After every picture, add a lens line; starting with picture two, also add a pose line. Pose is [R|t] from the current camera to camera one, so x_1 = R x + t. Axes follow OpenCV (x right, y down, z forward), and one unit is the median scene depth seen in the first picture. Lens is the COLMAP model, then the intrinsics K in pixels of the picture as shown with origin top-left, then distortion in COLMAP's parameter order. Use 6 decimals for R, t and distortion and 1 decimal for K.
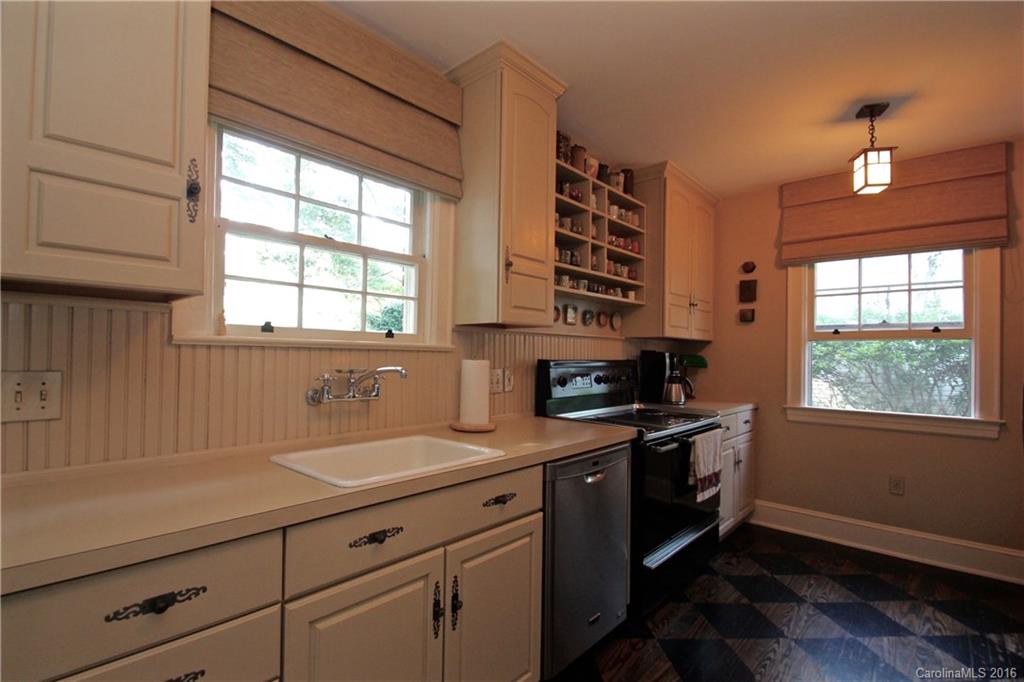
lens RADIAL K [[477.0, 0, 490.3], [0, 477.0, 348.5], [0, 0, 1]] dist [0.017825, -0.018650]
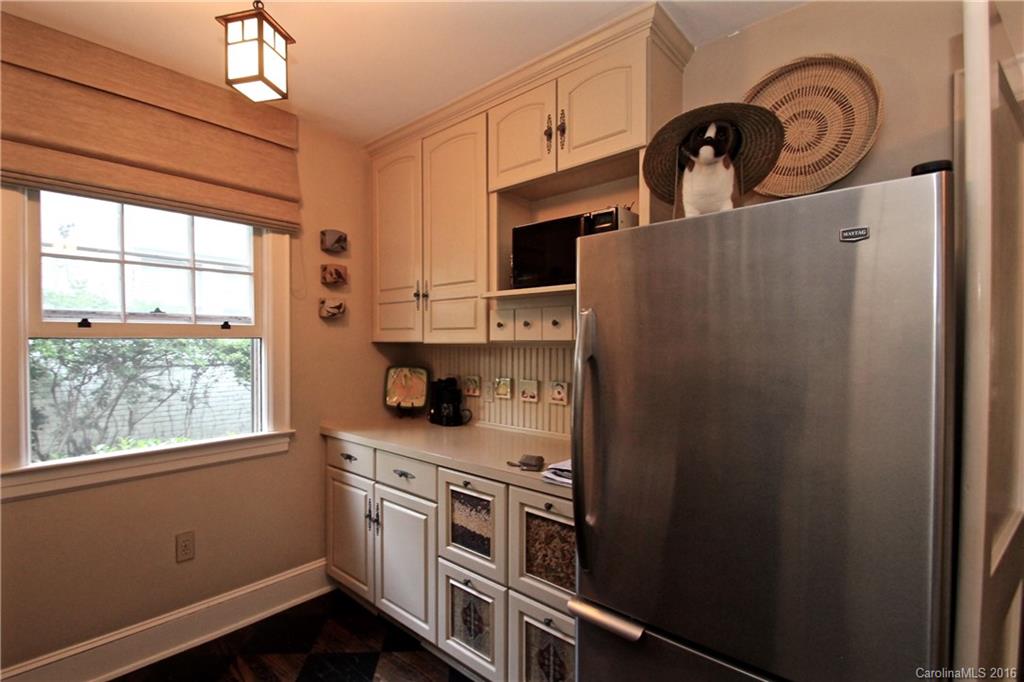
lens RADIAL K [[477.0, 0, 490.3], [0, 477.0, 348.5], [0, 0, 1]] dist [0.017825, -0.018650]
pose [[-0.006526, -0.030672, 0.999508, 0.157040], [-0.014076, 0.999433, 0.030577, -0.030907], [-0.999880, -0.013870, -0.006954, 0.558269]]
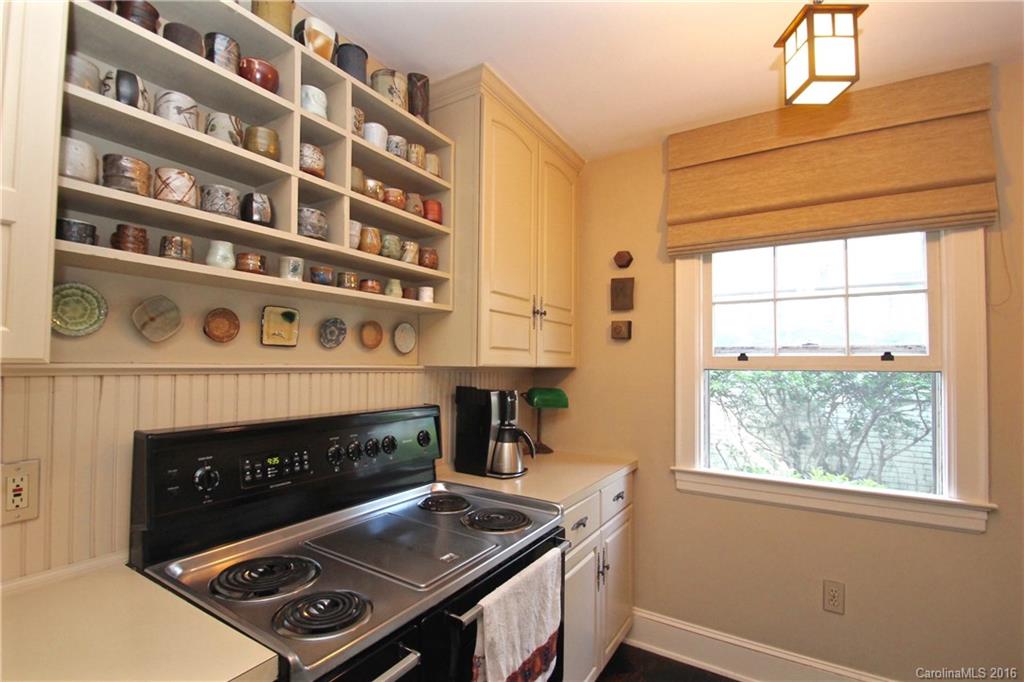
lens RADIAL K [[477.0, 0, 490.3], [0, 477.0, 348.5], [0, 0, 1]] dist [0.017825, -0.018650]
pose [[0.984859, 0.003685, 0.173318, 0.280997], [-0.000478, 0.999828, -0.018539, -0.036659], [-0.173357, 0.018175, 0.984691, 0.436490]]
